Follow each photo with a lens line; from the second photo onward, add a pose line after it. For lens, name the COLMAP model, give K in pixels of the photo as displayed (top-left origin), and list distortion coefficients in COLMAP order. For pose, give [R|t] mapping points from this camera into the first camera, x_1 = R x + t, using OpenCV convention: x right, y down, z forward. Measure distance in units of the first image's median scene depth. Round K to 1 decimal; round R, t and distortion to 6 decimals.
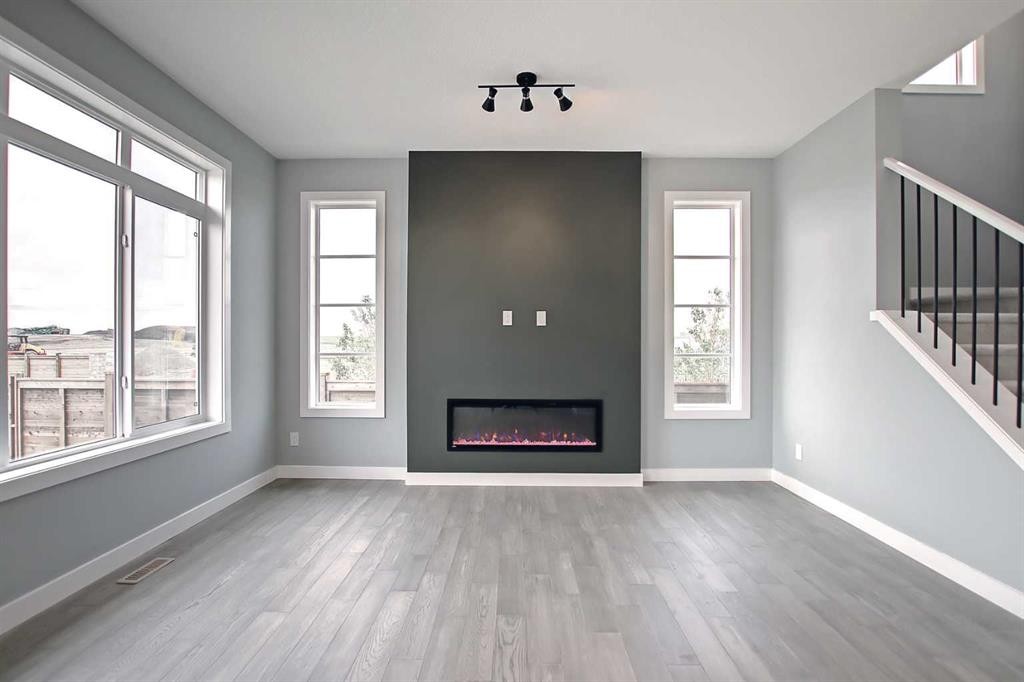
lens RADIAL K [[492.5, 0, 507.4], [0, 492.5, 347.0], [0, 0, 1]] dist [-0.027239, 0.000444]
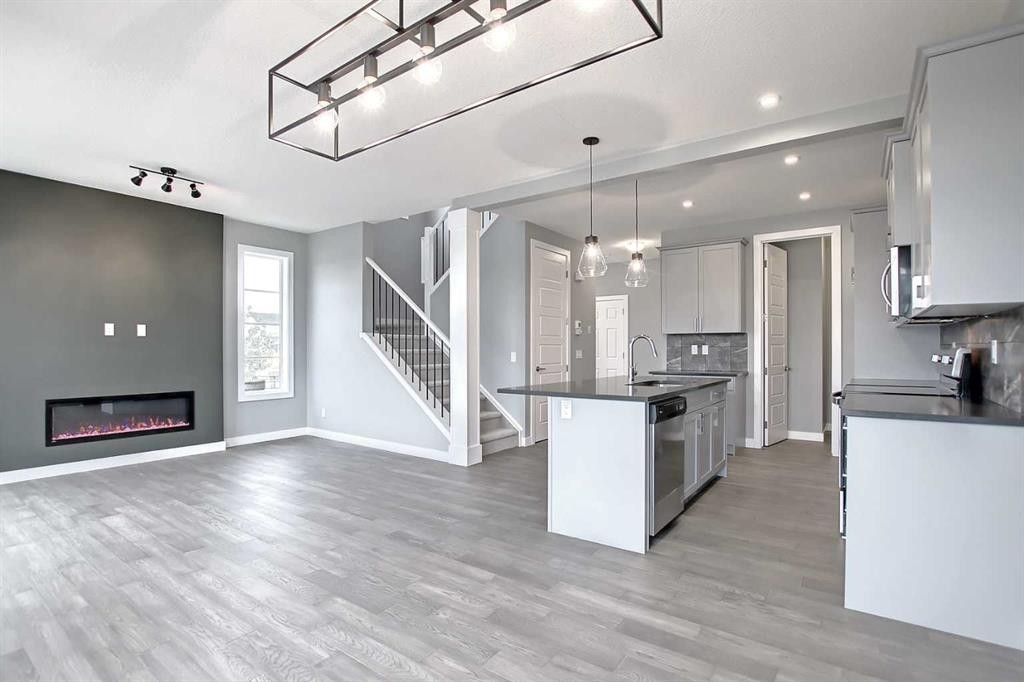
lens RADIAL K [[492.5, 0, 507.4], [0, 492.5, 347.0], [0, 0, 1]] dist [-0.027239, 0.000444]
pose [[0.574949, -0.000919, 0.818189, -0.411512], [0.009562, 0.999939, -0.005596, 0.001299], [-0.818133, 0.011041, 0.574922, -0.485884]]
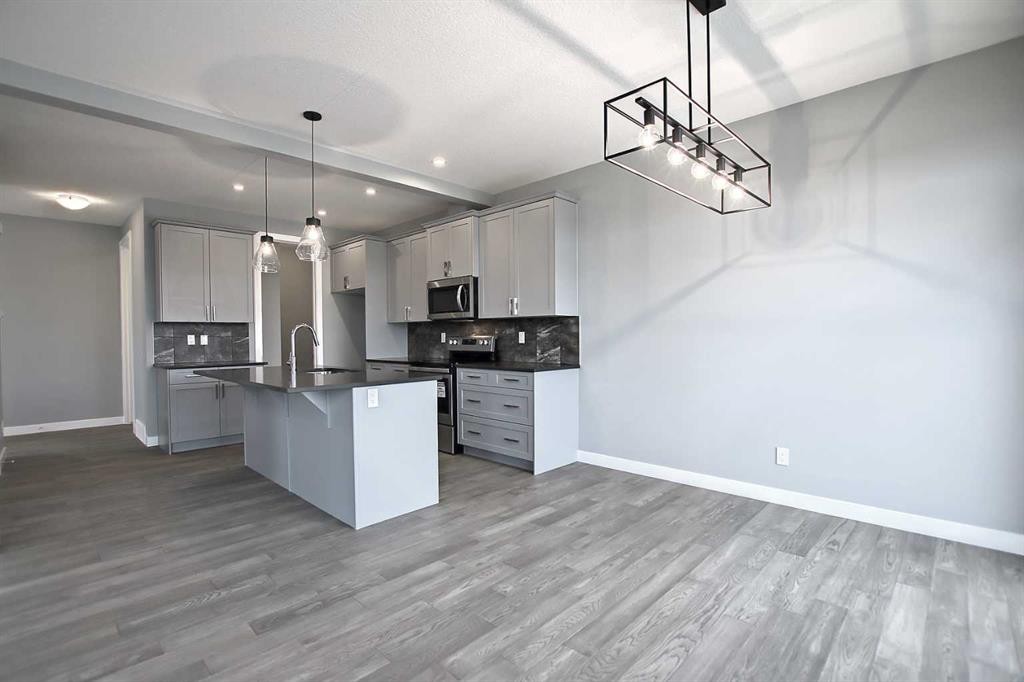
lens RADIAL K [[472.5, 0, 505.5], [0, 472.5, 343.7], [0, 0, 1]] dist [-0.026976, -0.000223]
pose [[-0.722678, -0.008527, 0.691133, -0.385208], [0.011926, 0.999621, 0.024804, -0.005198], [-0.691082, 0.026168, -0.722302, 0.271338]]
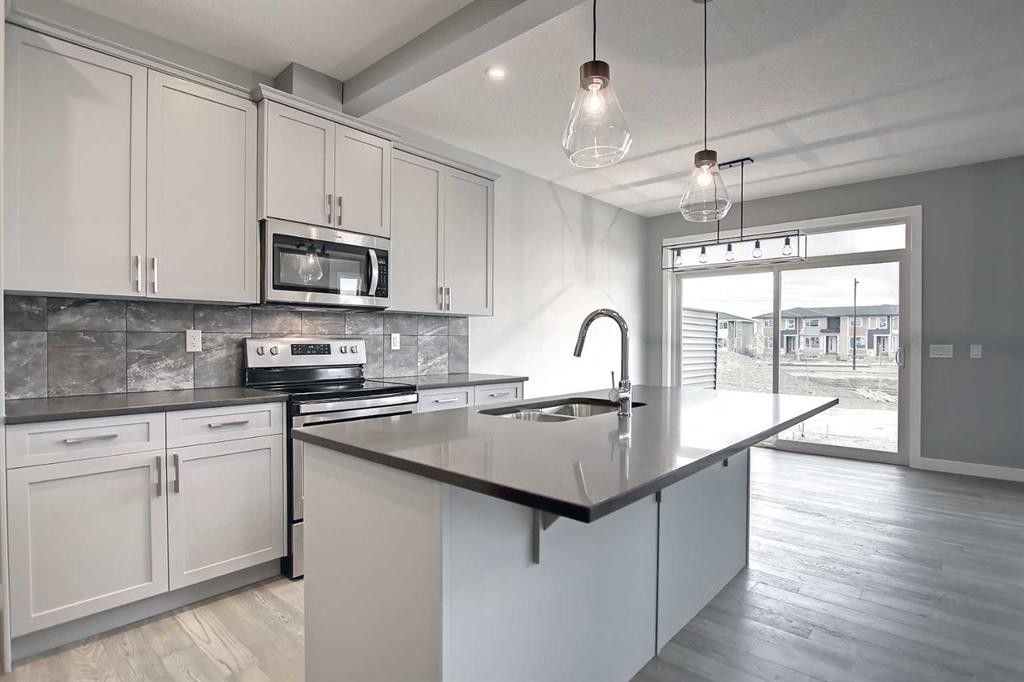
lens RADIAL K [[533.7, 0, 512.0], [0, 533.7, 341.0], [0, 0, 1]] dist [-0.027566, -0.000016]
pose [[-0.652918, -0.004551, -0.757415, 1.009865], [-0.011629, 0.999924, 0.004016, 0.002779], [0.757339, 0.011430, -0.652921, 0.138116]]
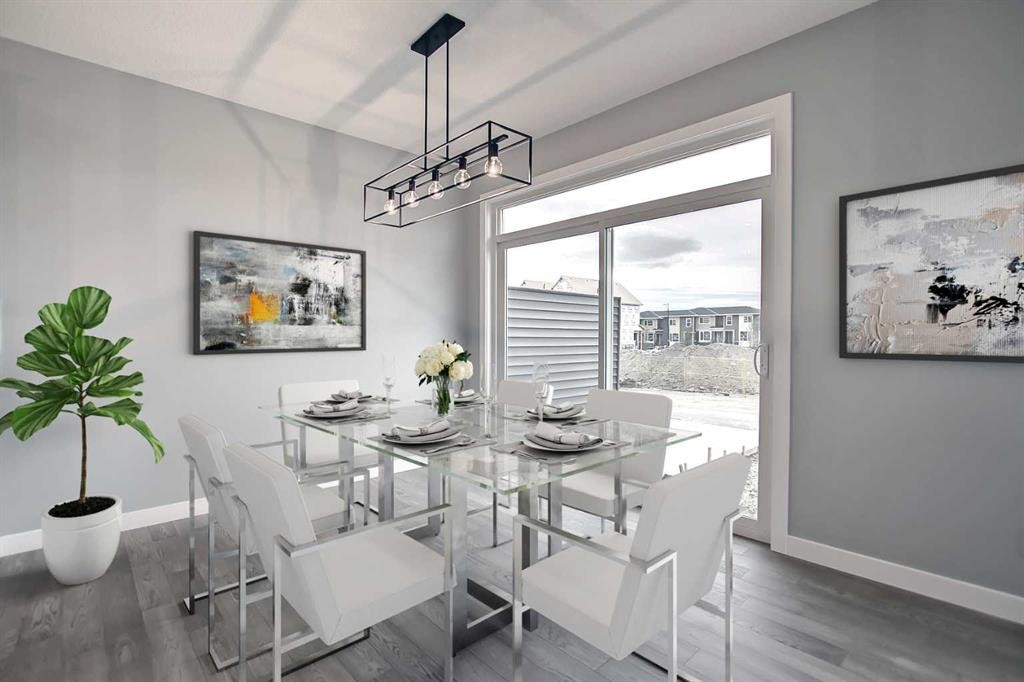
lens RADIAL K [[492.5, 0, 507.4], [0, 492.5, 347.0], [0, 0, 1]] dist [-0.027239, 0.000444]
pose [[-0.724368, 0.015418, -0.689241, 0.194193], [-0.010394, 0.999392, 0.033279, -0.004780], [0.689335, 0.031270, -0.723768, 0.270857]]
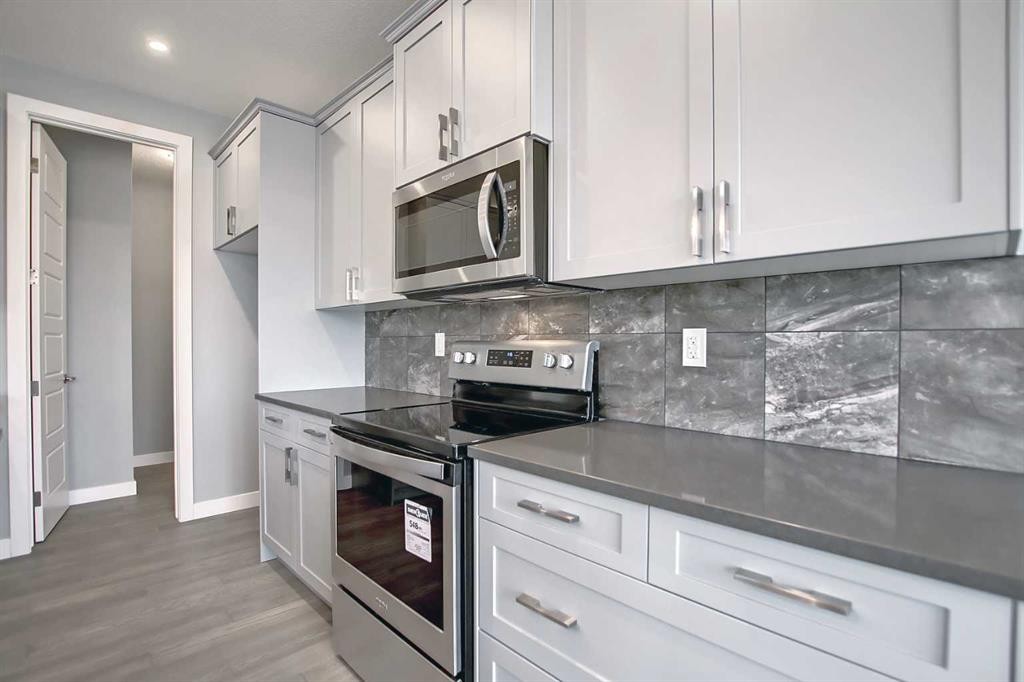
lens RADIAL K [[492.5, 0, 507.4], [0, 492.5, 347.0], [0, 0, 1]] dist [-0.027239, 0.000444]
pose [[-0.701952, -0.011210, 0.712136, 0.261267], [0.002730, 0.999826, 0.018430, 0.002231], [-0.712219, 0.014881, -0.701800, -0.275361]]
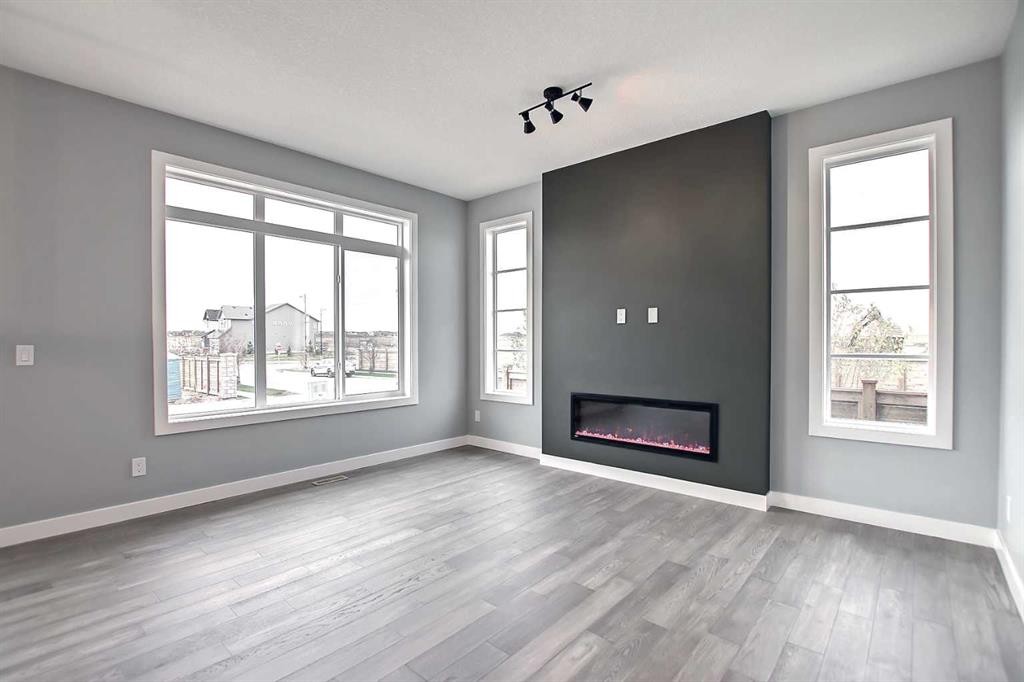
lens RADIAL K [[471.9, 0, 511.8], [0, 471.9, 349.5], [0, 0, 1]] dist [-0.027714, 0.000200]
pose [[0.763632, 0.006430, -0.645619, 0.456369], [-0.001199, 0.999963, 0.008540, 0.001824], [0.645650, -0.005747, 0.763612, 0.113236]]
